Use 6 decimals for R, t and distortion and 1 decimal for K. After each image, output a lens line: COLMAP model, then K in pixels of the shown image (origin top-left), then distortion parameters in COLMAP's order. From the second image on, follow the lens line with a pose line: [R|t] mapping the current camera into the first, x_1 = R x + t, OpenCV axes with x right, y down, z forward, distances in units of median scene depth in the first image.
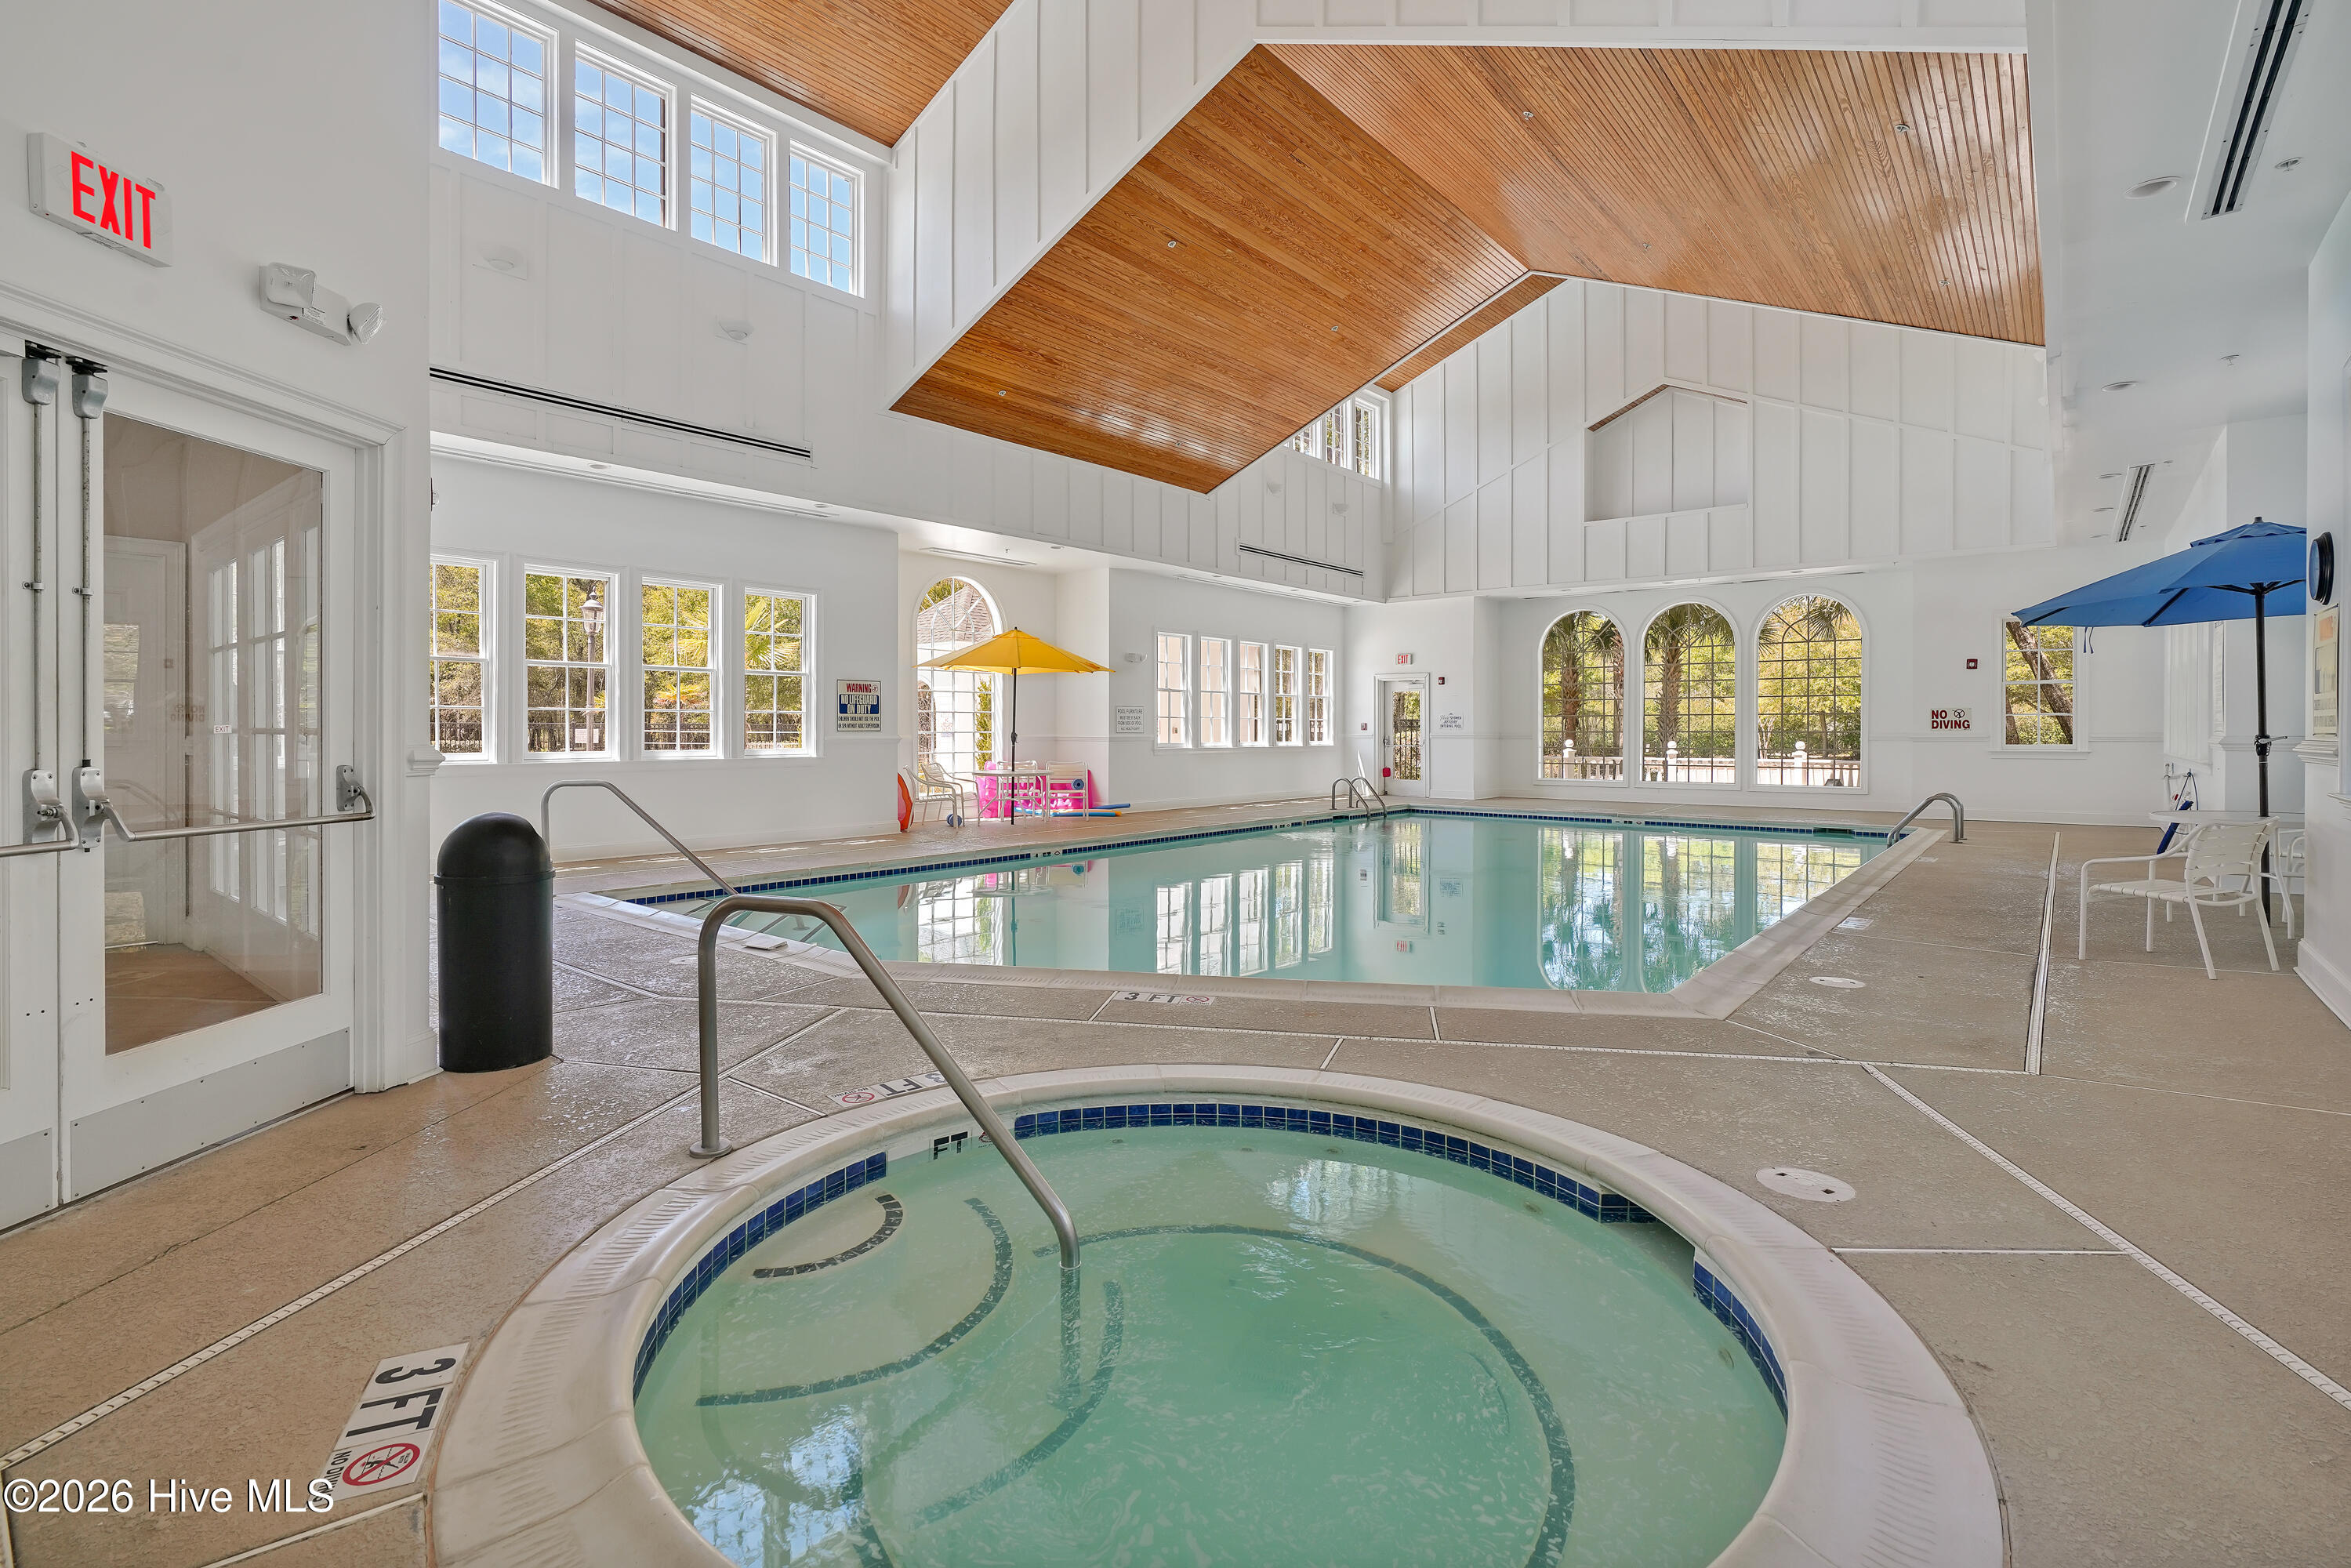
lens RADIAL K [[1080.5, 0, 1174.1], [0, 1080.5, 739.5], [0, 0, 1]] dist [-0.000929, -0.000047]
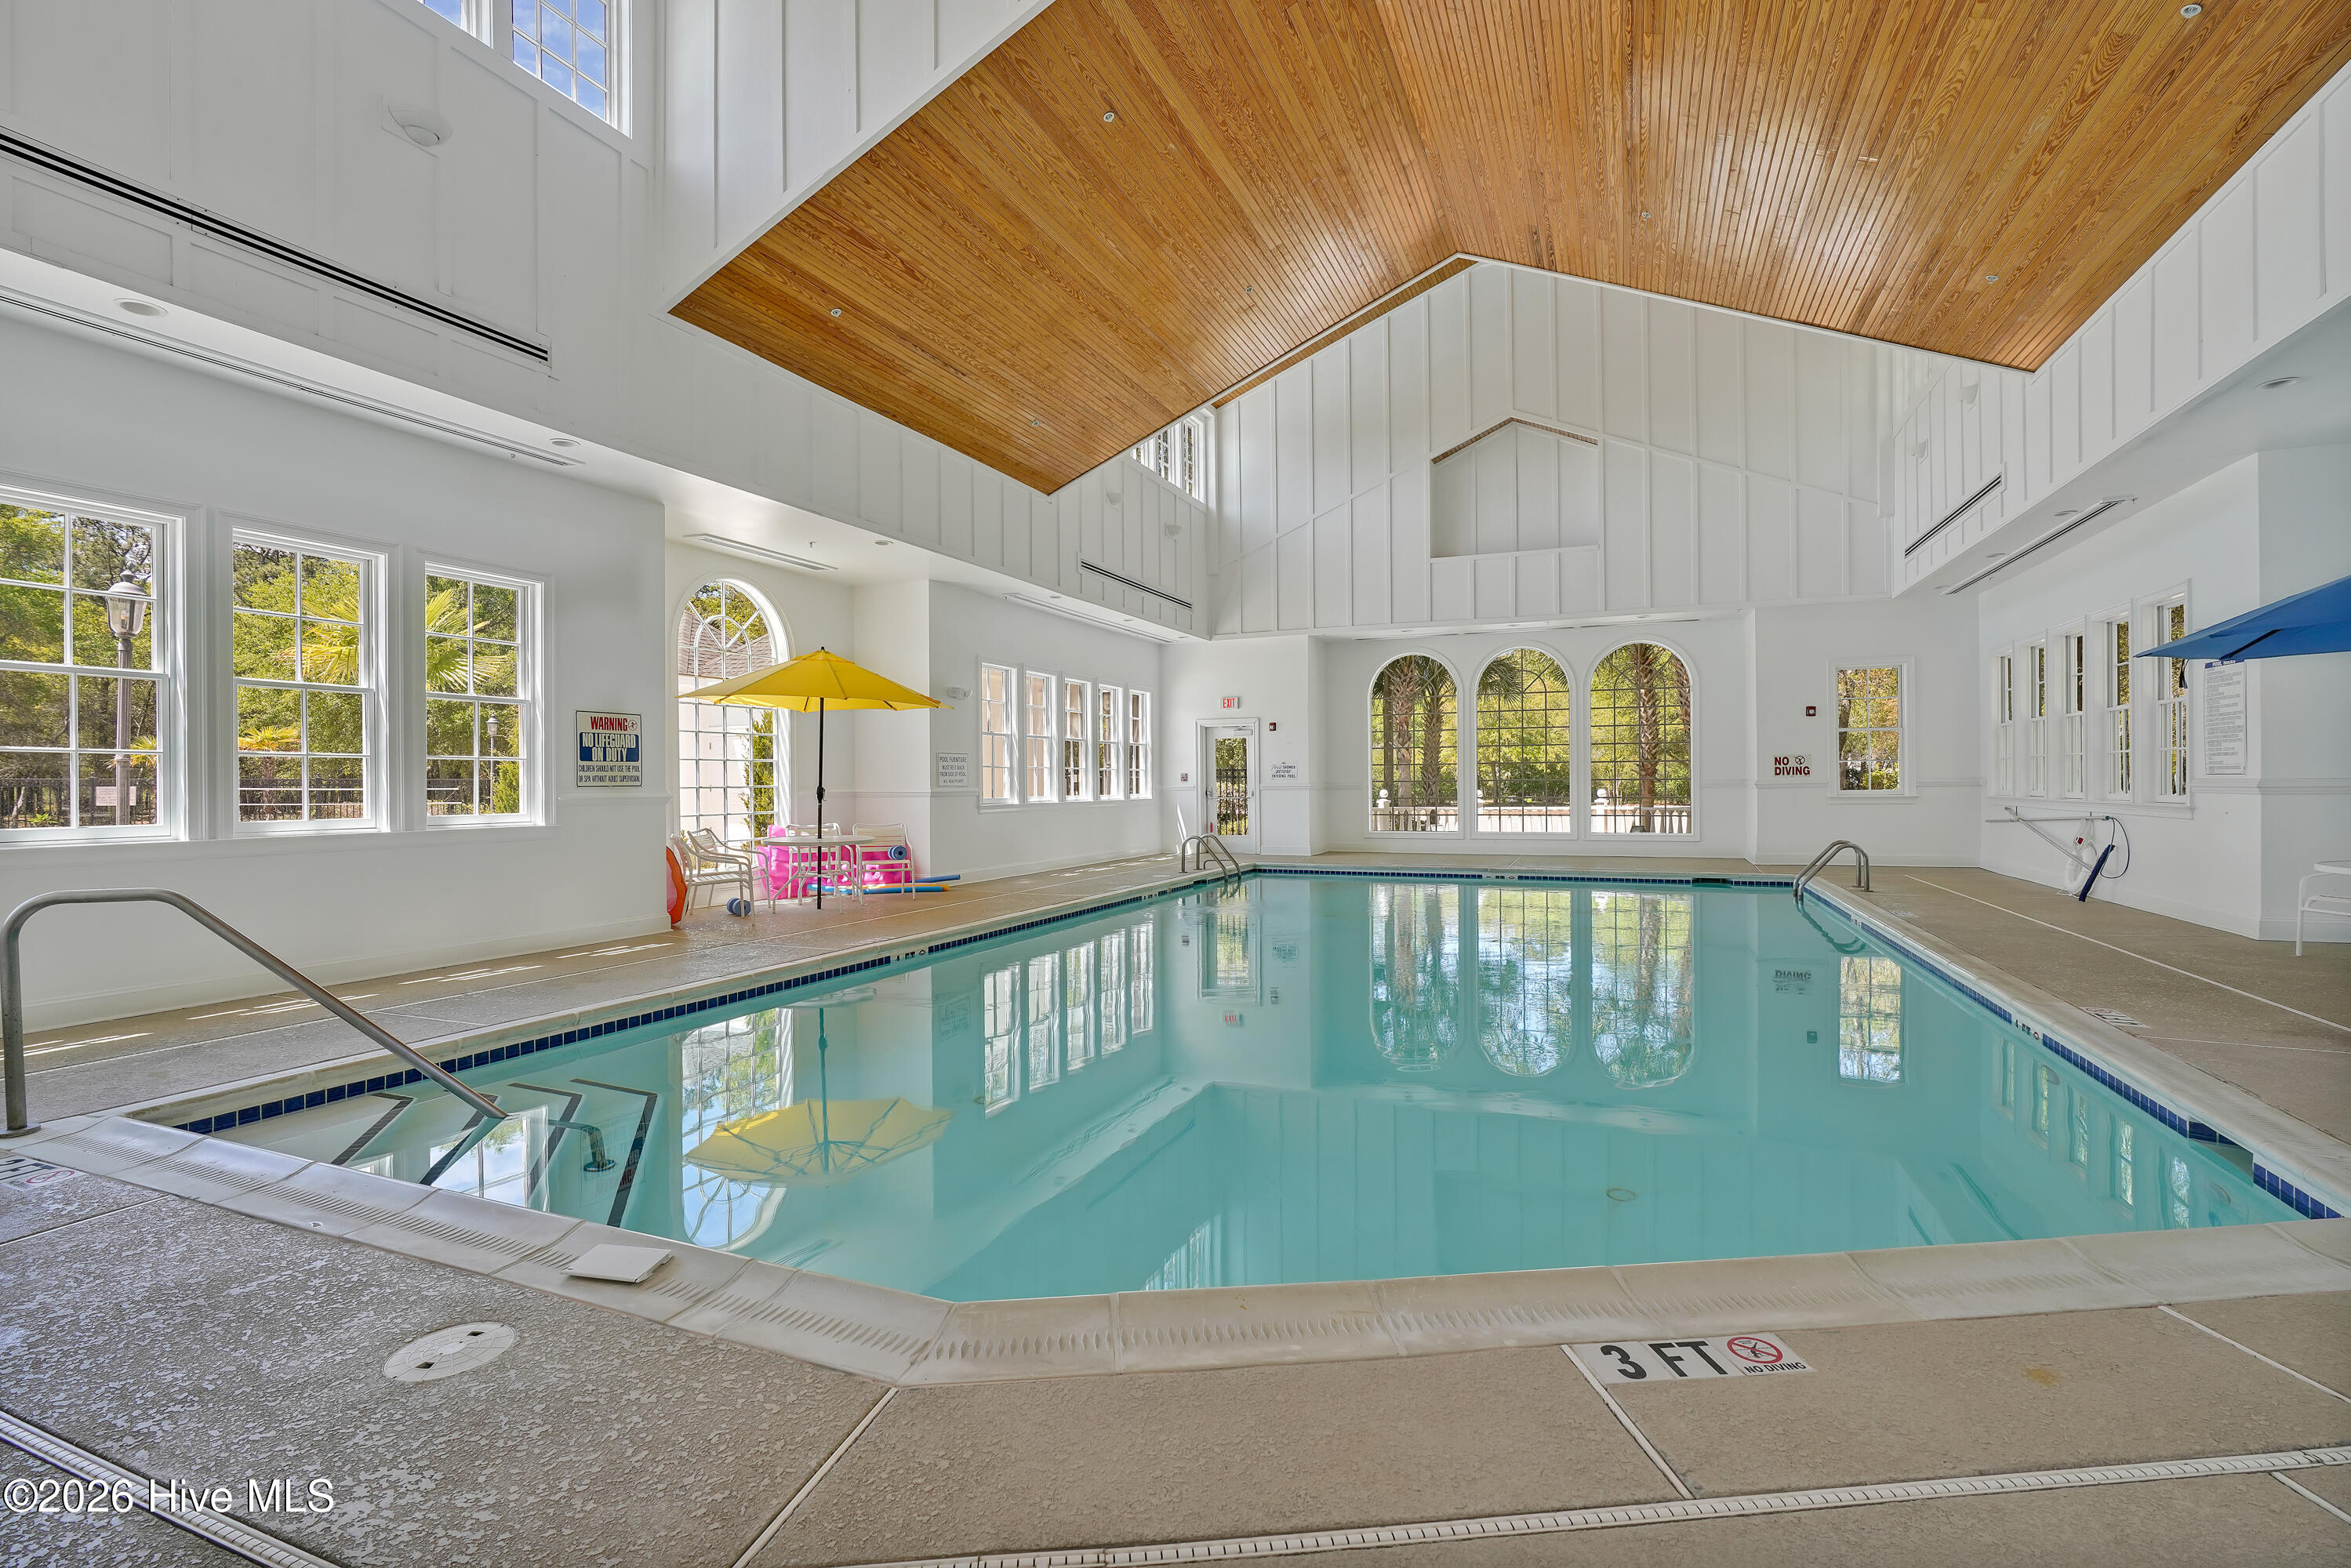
lens RADIAL K [[1060.5, 0, 1175.5], [0, 1060.5, 784.0], [0, 0, 1]] dist [-0.001698, -0.000133]
pose [[0.958681, -0.007773, 0.284377, -0.107916], [0.009801, 0.999936, -0.005709, -0.001587], [-0.284315, 0.008260, 0.958695, 0.196921]]
